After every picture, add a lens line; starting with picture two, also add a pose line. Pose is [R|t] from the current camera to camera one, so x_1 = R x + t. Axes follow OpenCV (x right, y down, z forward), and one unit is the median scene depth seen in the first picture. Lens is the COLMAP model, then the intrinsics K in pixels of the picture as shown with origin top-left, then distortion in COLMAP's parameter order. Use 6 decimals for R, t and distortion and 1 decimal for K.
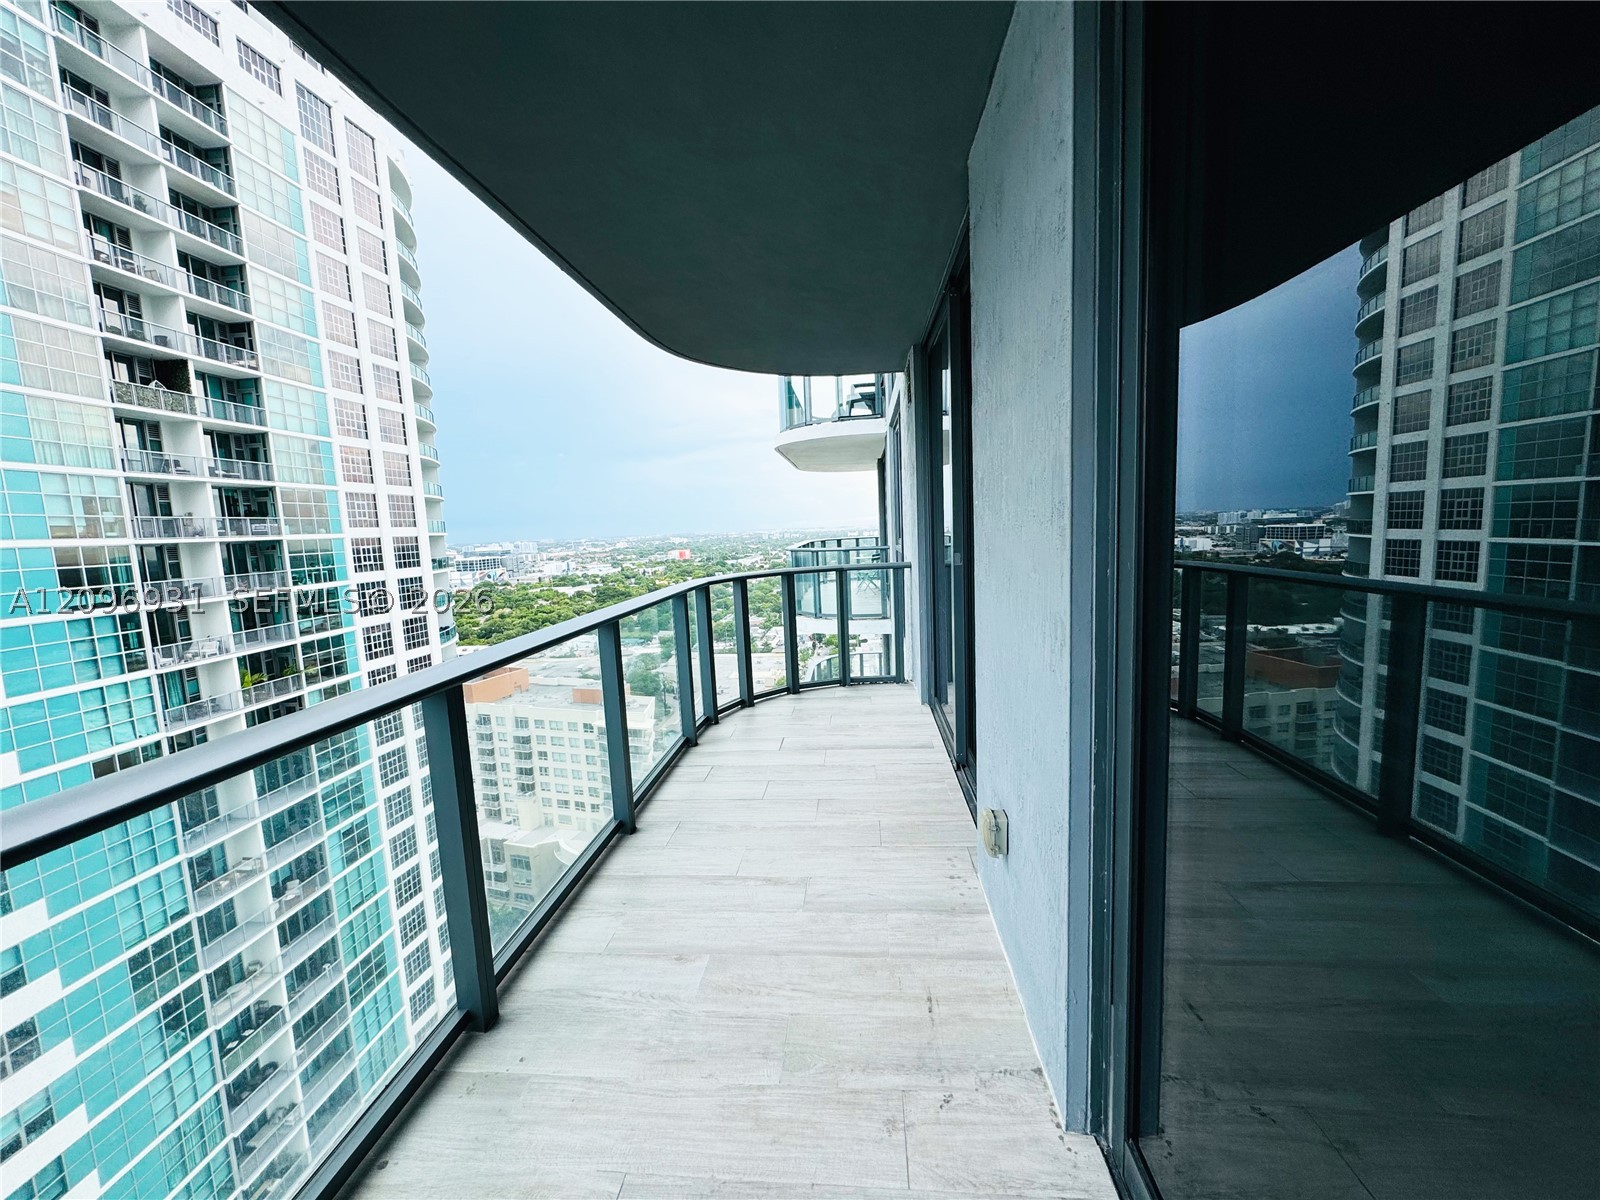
lens RADIAL K [[634.0, 0, 797.7], [0, 634.0, 599.1], [0, 0, 1]] dist [-0.001137, -0.000093]
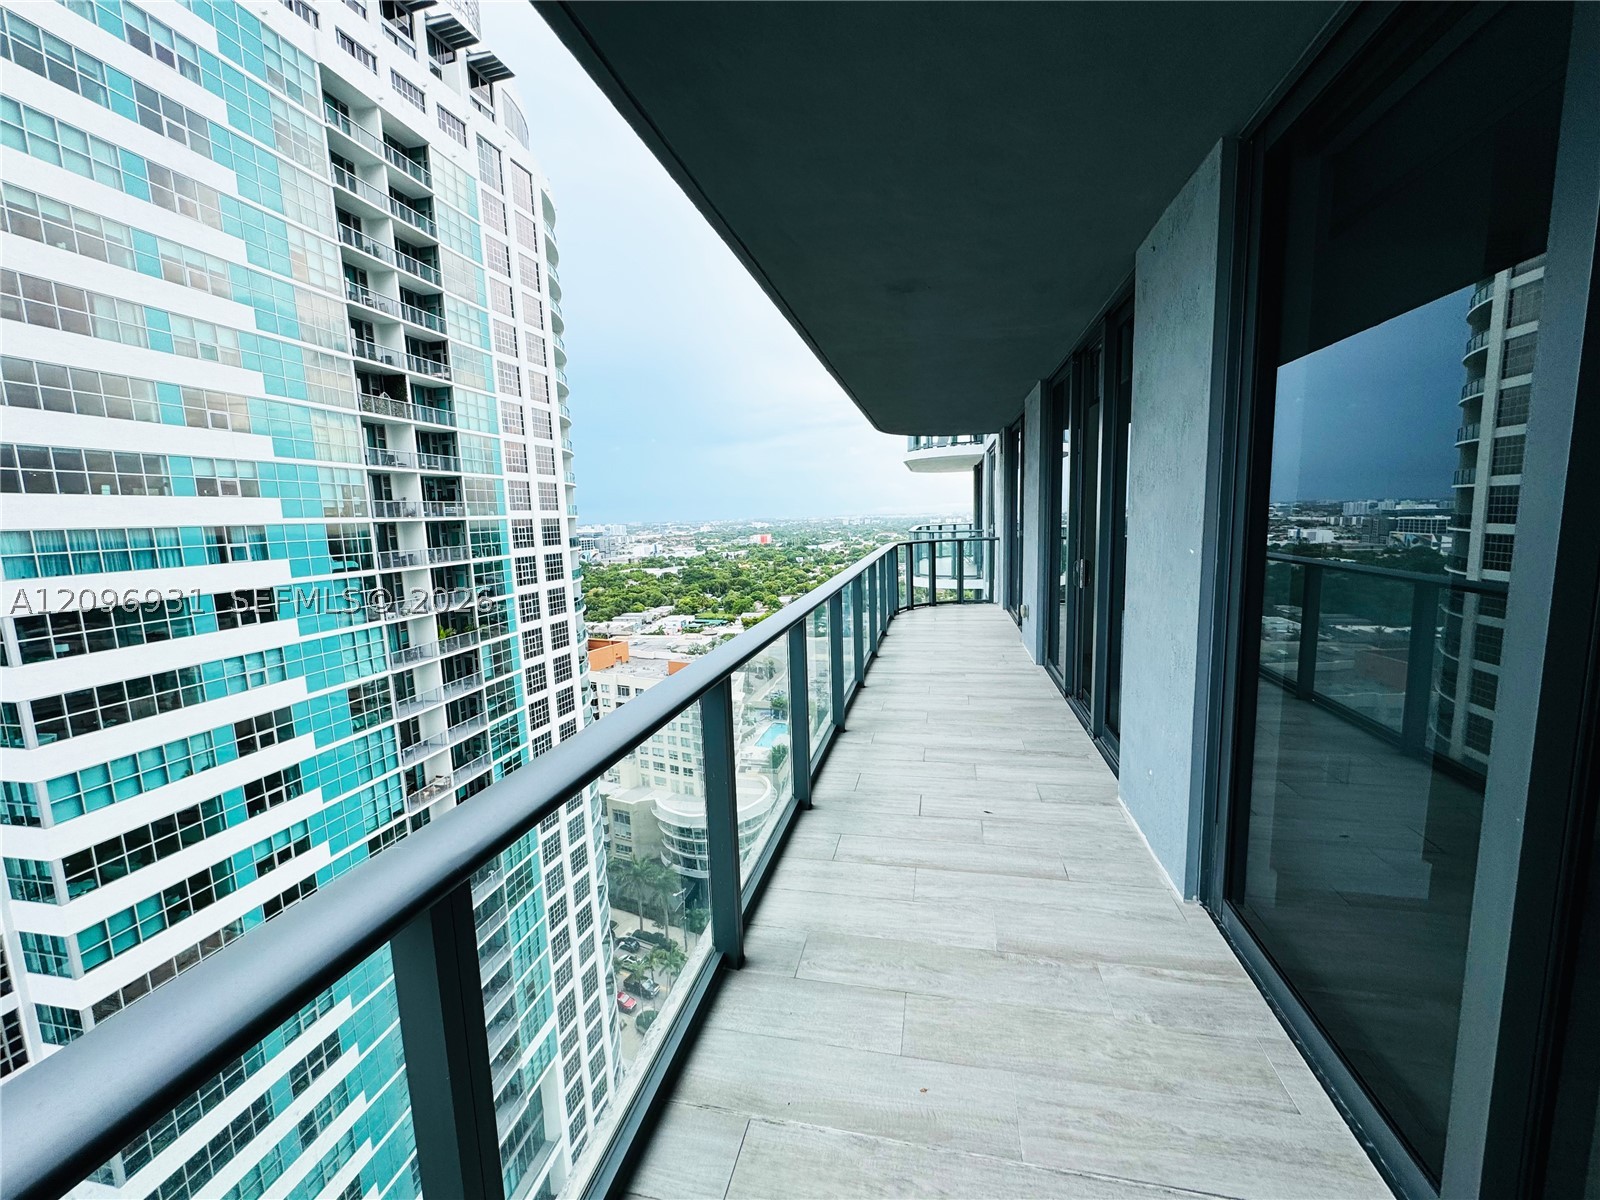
lens RADIAL K [[637.5, 0, 802.1], [0, 637.5, 600.9], [0, 0, 1]] dist [-0.000114, -0.000055]
pose [[0.993252, 0.026216, -0.112975, -0.028228], [-0.023470, 0.999398, 0.025566, 0.015118], [0.113577, -0.022742, 0.993269, -0.145378]]
